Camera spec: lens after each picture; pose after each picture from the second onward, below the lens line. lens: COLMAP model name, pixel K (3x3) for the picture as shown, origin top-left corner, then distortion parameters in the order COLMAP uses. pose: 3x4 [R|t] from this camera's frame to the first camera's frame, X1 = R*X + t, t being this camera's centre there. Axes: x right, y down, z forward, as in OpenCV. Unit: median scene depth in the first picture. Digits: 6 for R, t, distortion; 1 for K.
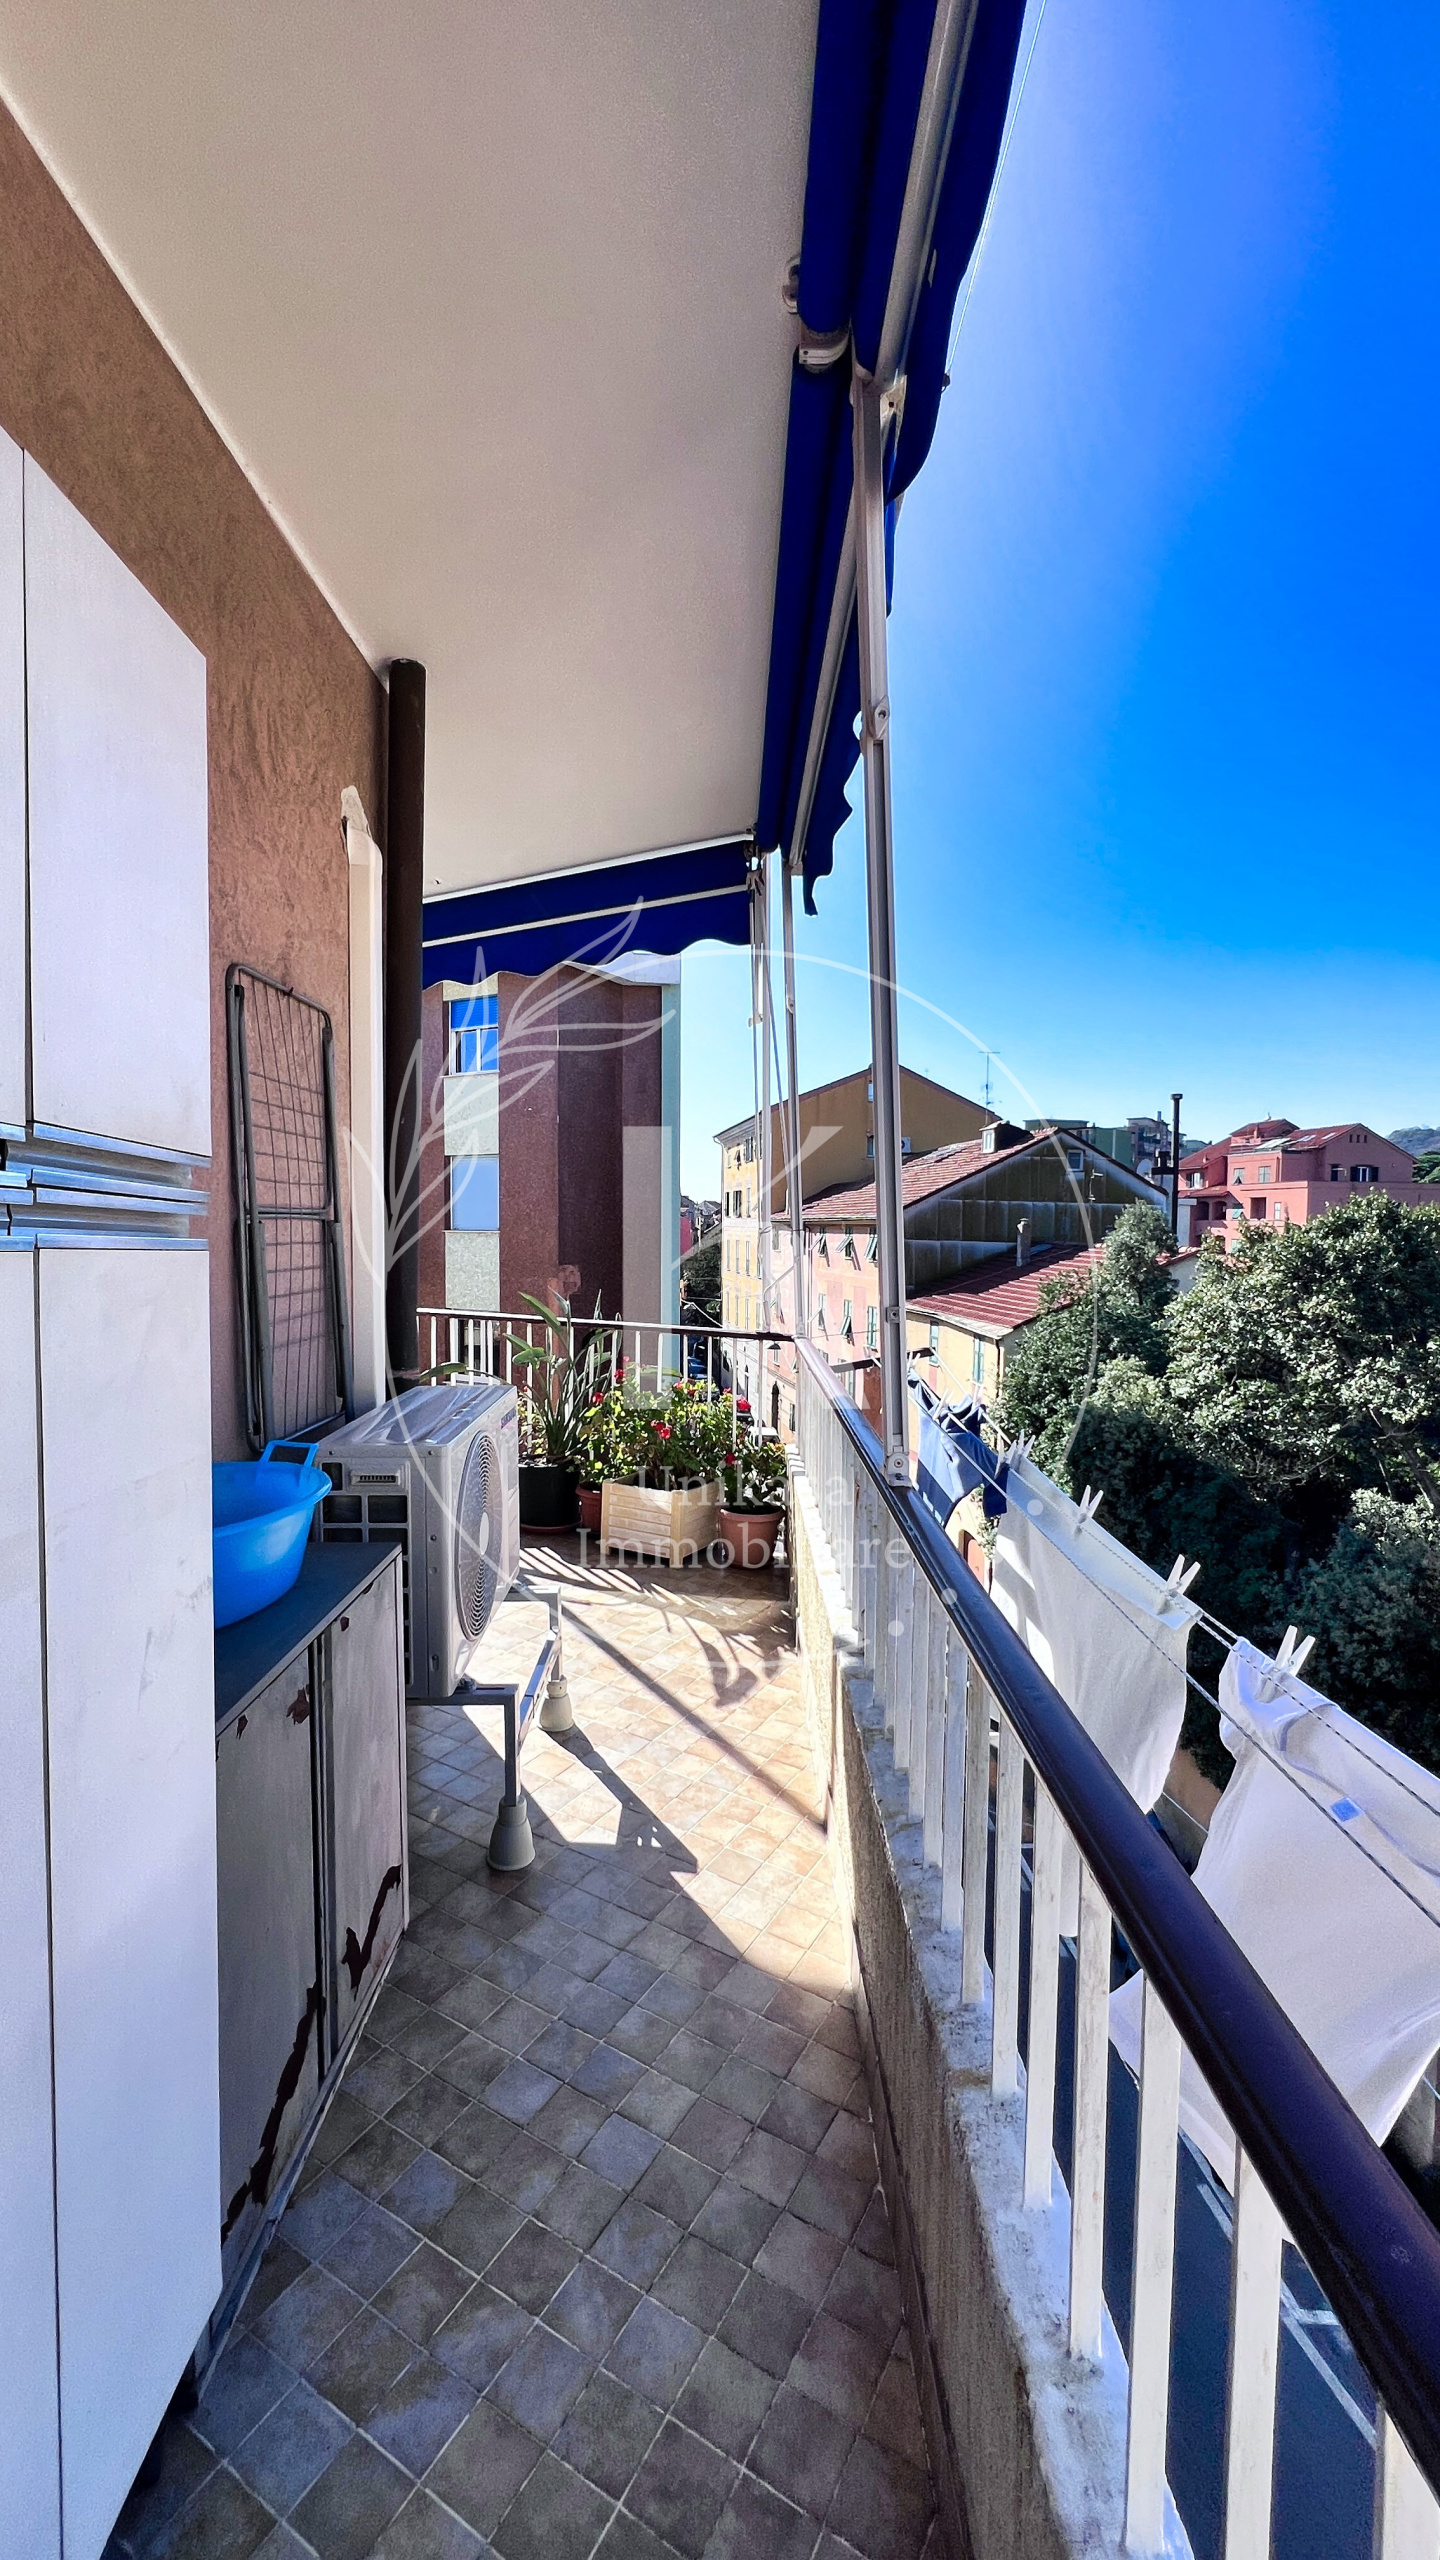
lens RADIAL K [[1025.7, 0, 725.7], [0, 1025.7, 1262.4], [0, 0, 1]] dist [-0.004063, 0.001156]
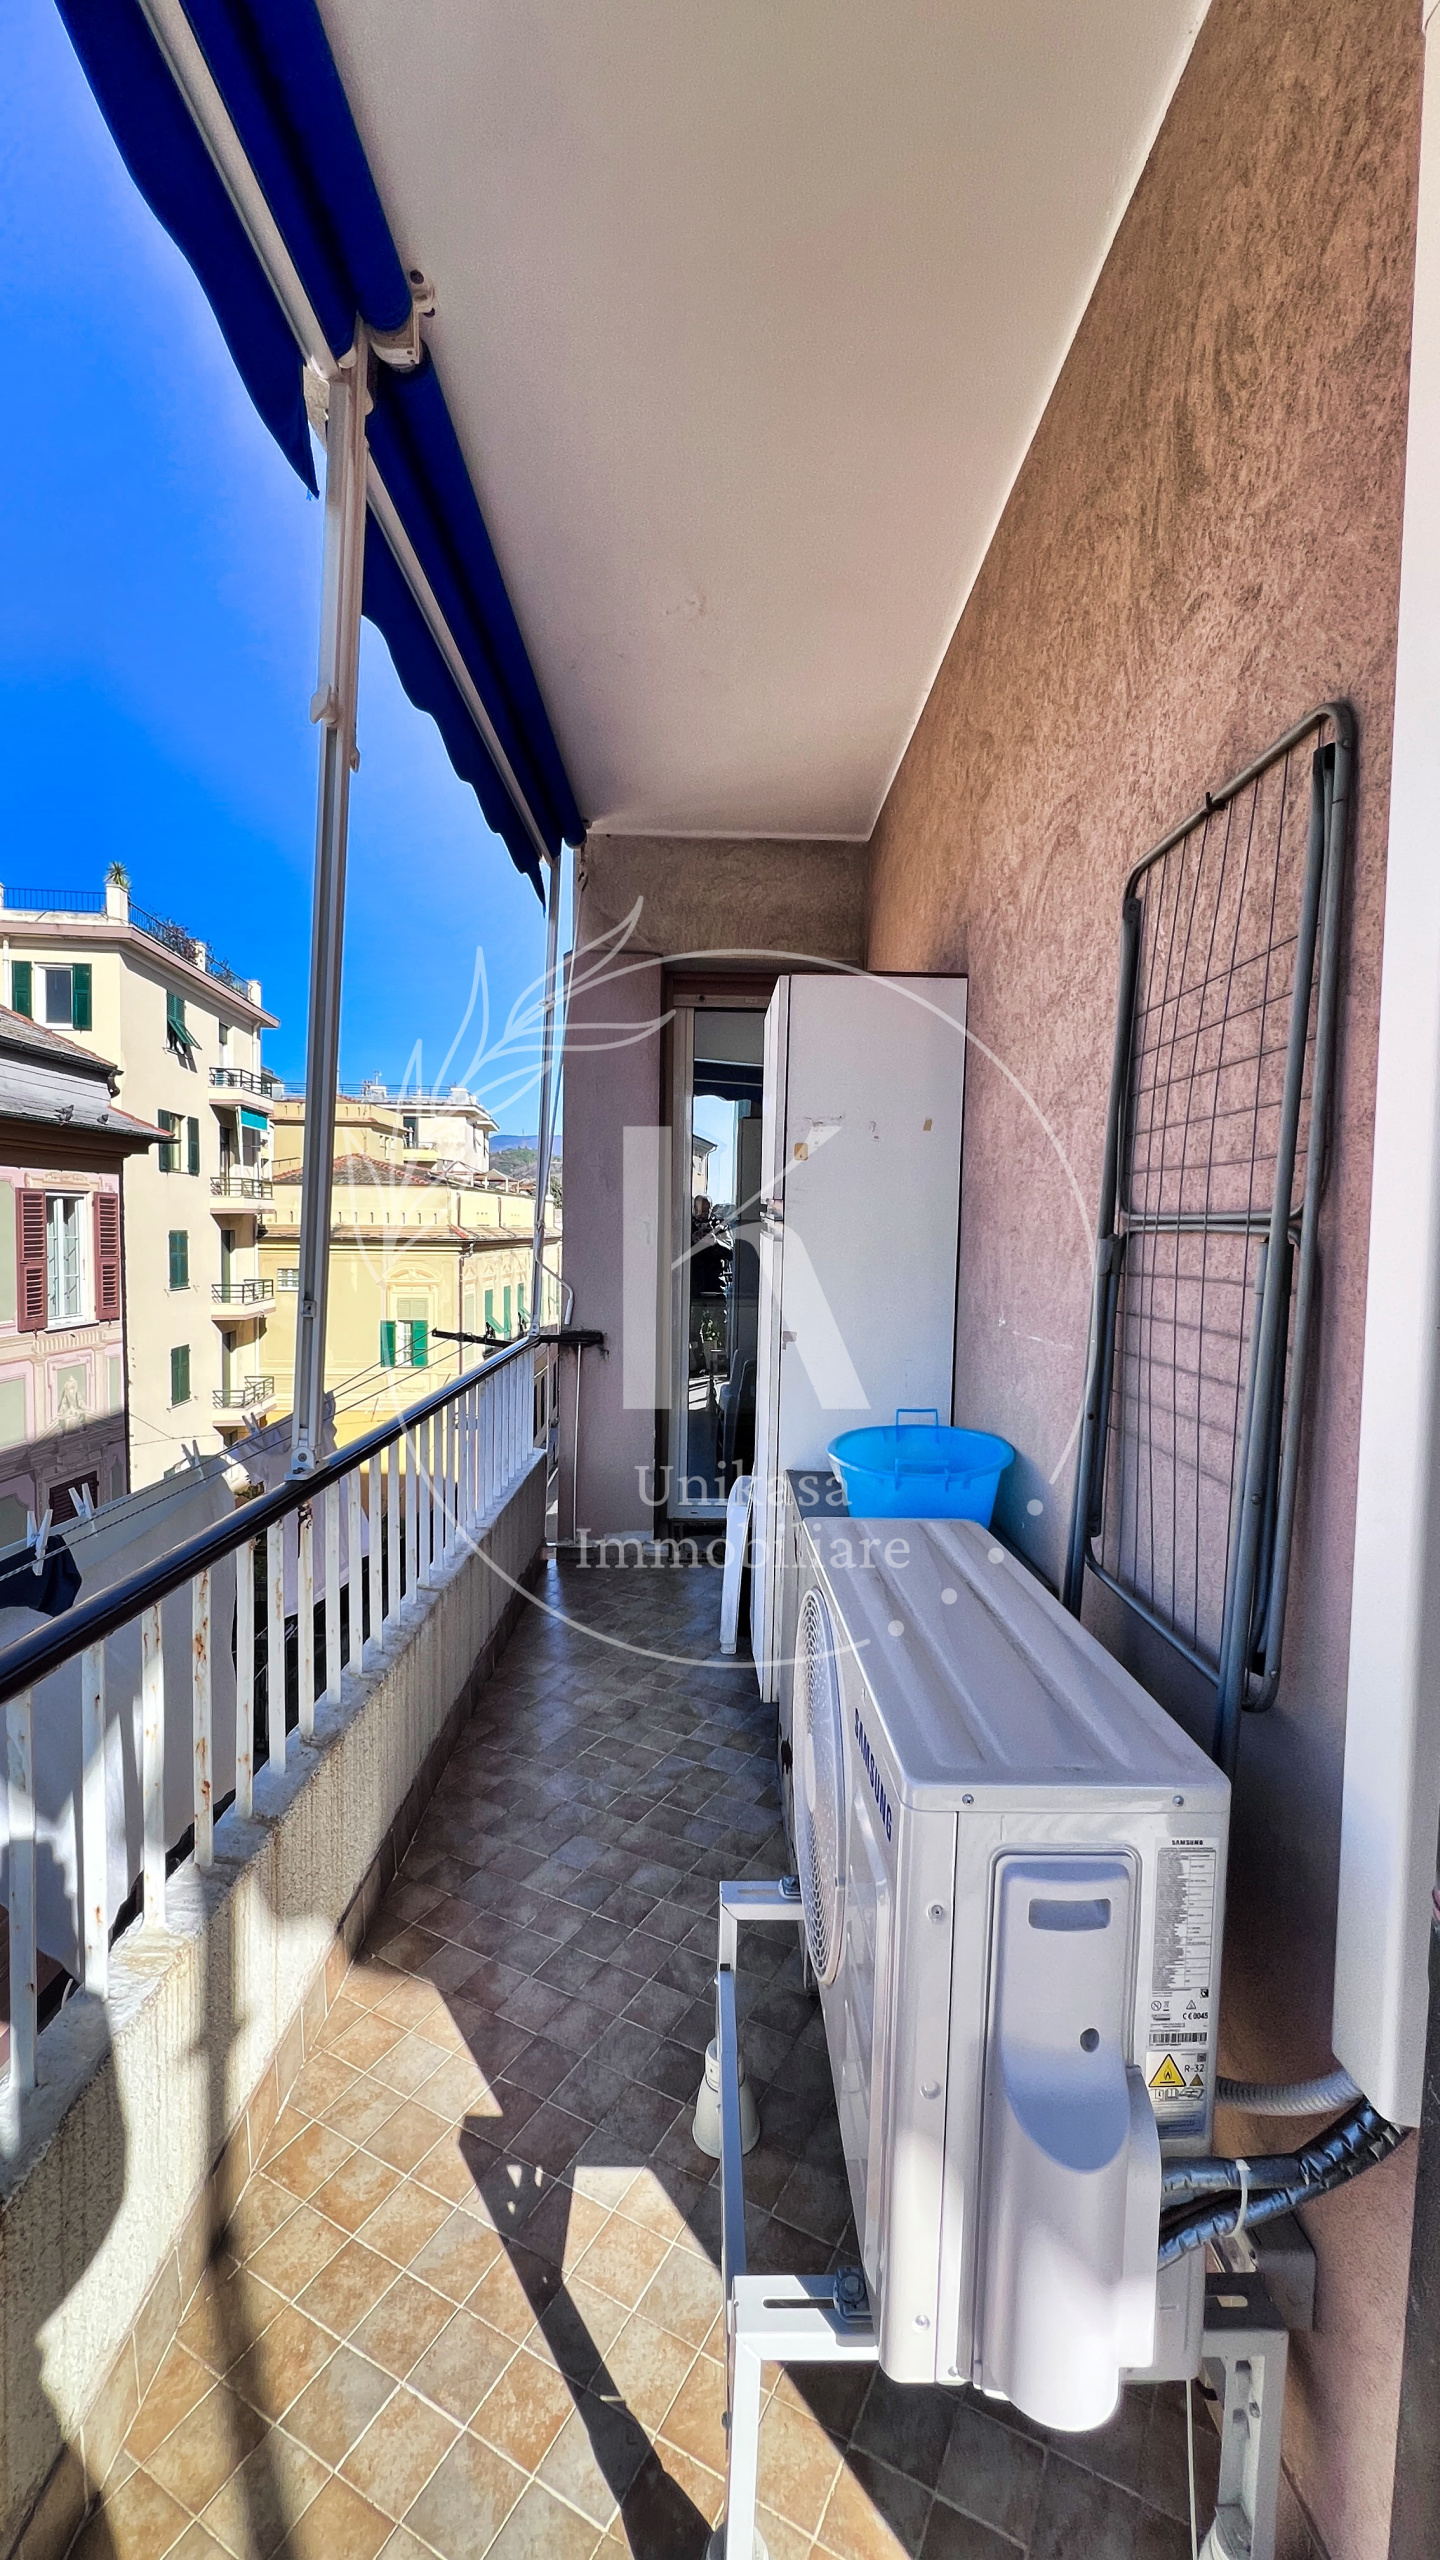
lens RADIAL K [[1025.7, 0, 717.5], [0, 1025.7, 1291.7], [0, 0, 1]] dist [-0.004063, 0.001156]
pose [[-0.999700, -0.022054, -0.010641, -0.181284], [-0.022989, 0.994952, 0.097685, -0.061743], [0.008433, 0.097900, -0.995161, 1.620524]]
